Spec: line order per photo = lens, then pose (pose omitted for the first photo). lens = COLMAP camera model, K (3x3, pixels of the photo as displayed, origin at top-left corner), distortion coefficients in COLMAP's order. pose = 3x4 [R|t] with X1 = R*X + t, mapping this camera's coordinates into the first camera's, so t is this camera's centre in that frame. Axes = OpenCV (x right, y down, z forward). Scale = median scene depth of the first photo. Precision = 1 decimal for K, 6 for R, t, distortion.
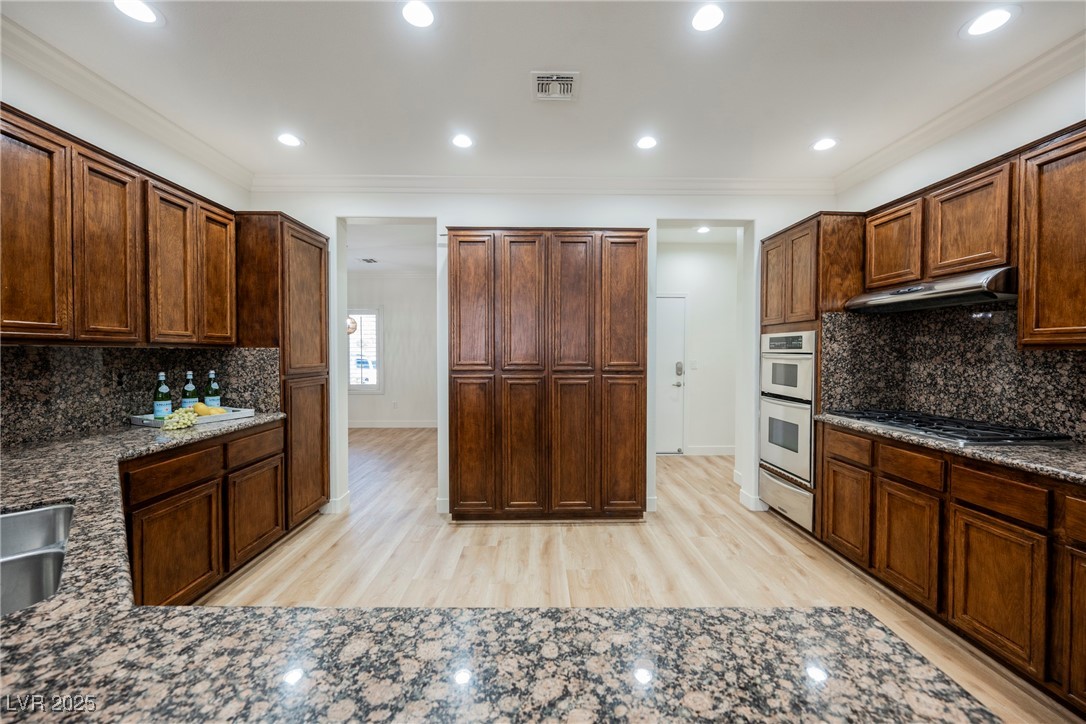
lens RADIAL K [[430.0, 0, 547.6], [0, 430.0, 362.7], [0, 0, 1]] dist [-0.001307, -0.000118]
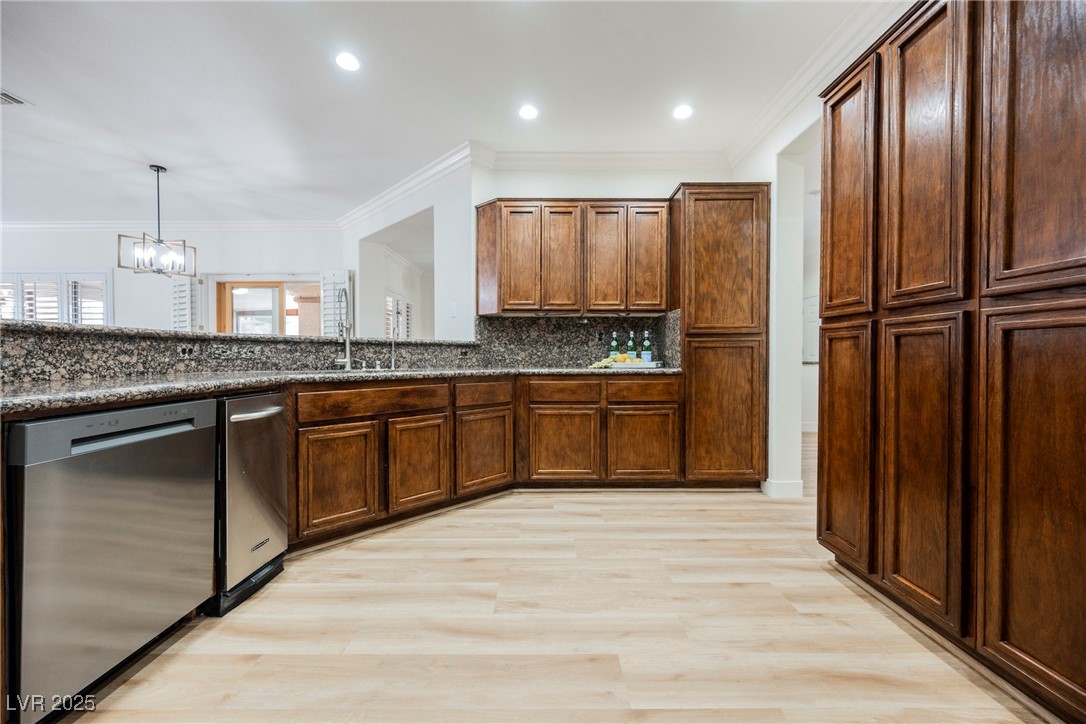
lens RADIAL K [[427.2, 0, 543.0], [0, 427.2, 362.0], [0, 0, 1]] dist [-0.003374, -0.000225]
pose [[-0.023951, 0.014073, -0.999614, 0.476239], [-0.022559, 0.999639, 0.014614, 0.094404], [0.999459, 0.022900, -0.023625, 0.695142]]
